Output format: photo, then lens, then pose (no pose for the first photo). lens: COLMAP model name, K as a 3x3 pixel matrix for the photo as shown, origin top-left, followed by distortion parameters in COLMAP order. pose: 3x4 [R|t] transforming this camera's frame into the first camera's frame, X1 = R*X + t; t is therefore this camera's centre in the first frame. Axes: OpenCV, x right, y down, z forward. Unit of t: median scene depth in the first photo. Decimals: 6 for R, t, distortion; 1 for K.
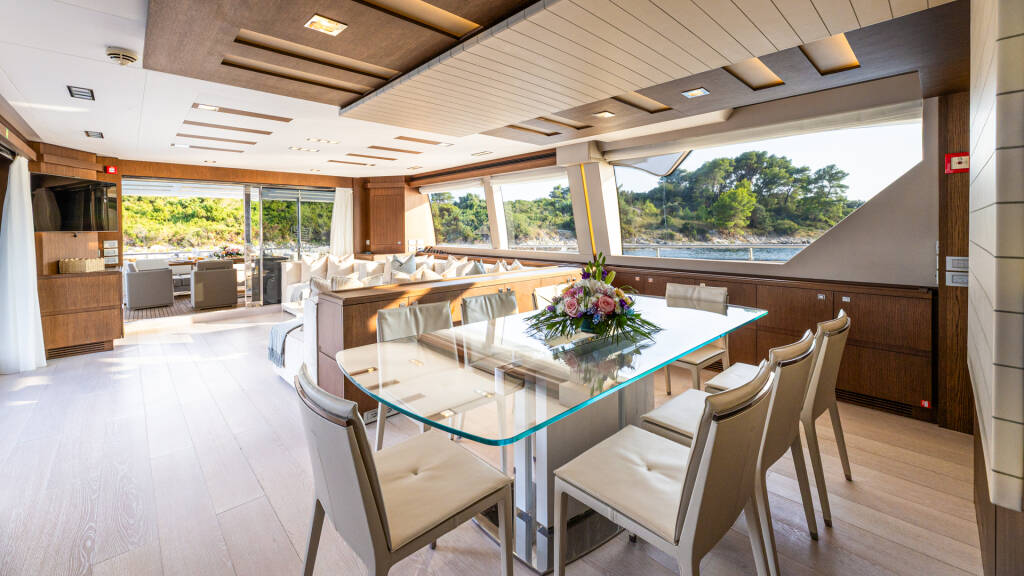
lens RADIAL K [[412.7, 0, 512.0], [0, 412.7, 238.5], [0, 0, 1]] dist [0.004378, -0.000508]
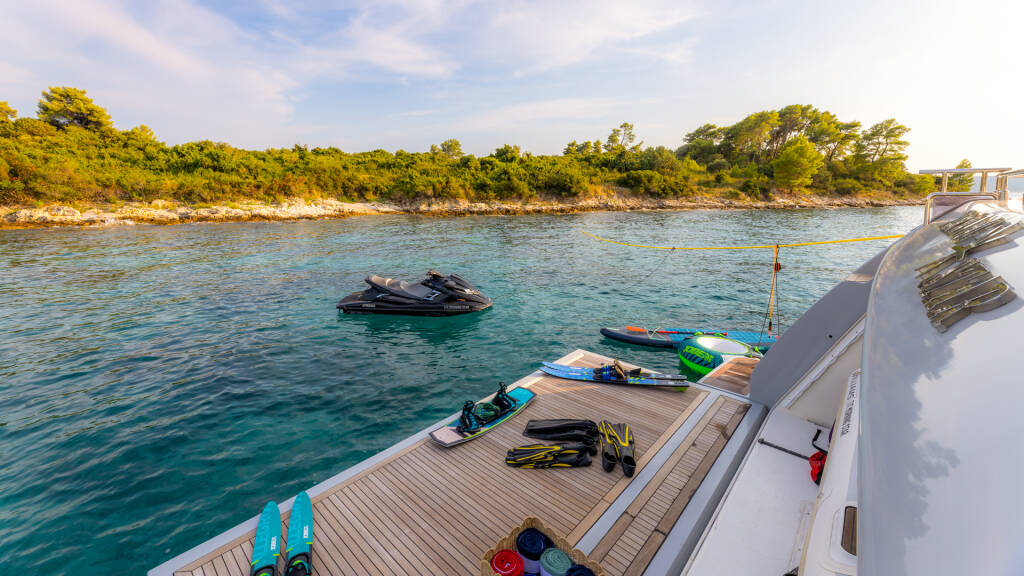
lens RADIAL K [[412.7, 0, 513.0], [0, 412.7, 238.5], [0, 0, 1]] dist [0.004378, -0.000508]
pose [[0.999488, 0.004264, 0.031701, -0.157886], [-0.007265, 0.995433, 0.095191, 0.007394], [-0.031151, -0.095372, 0.994954, 0.138493]]
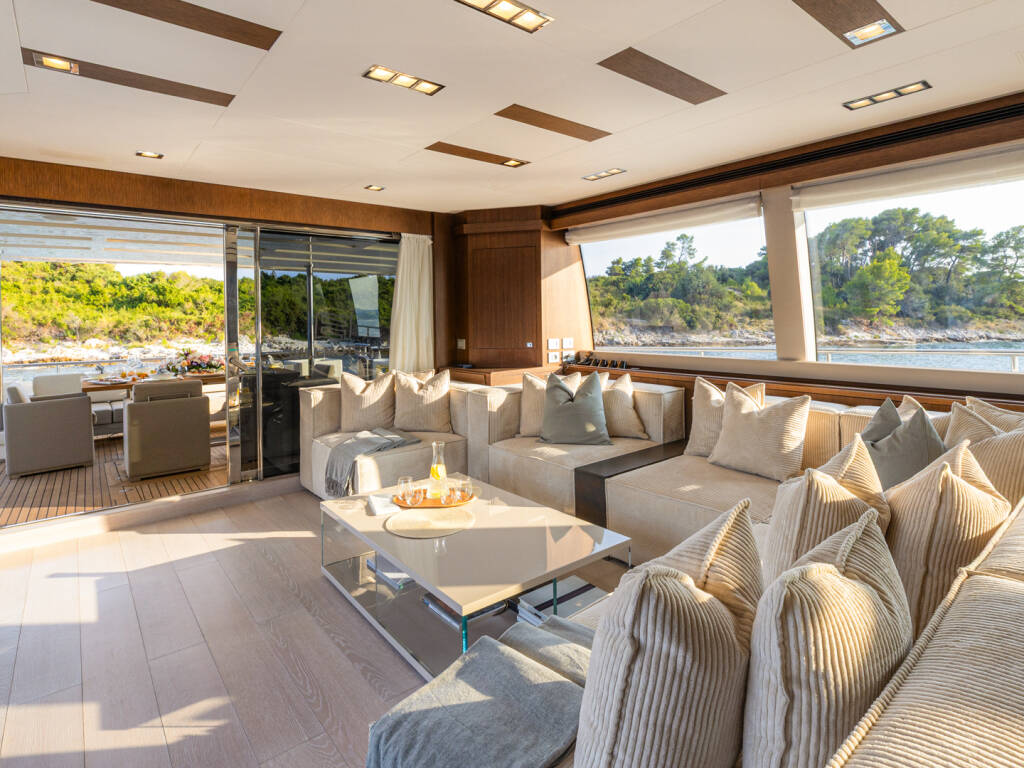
lens RADIAL K [[549.3, 0, 518.9], [0, 549.3, 329.8], [0, 0, 1]] dist [-0.000273, 0.004695]
pose [[0.998441, 0.001995, -0.055786, -0.029221], [-0.002051, 0.999997, -0.000941, -0.000792], [0.055784, 0.001054, 0.998442, 0.041053]]
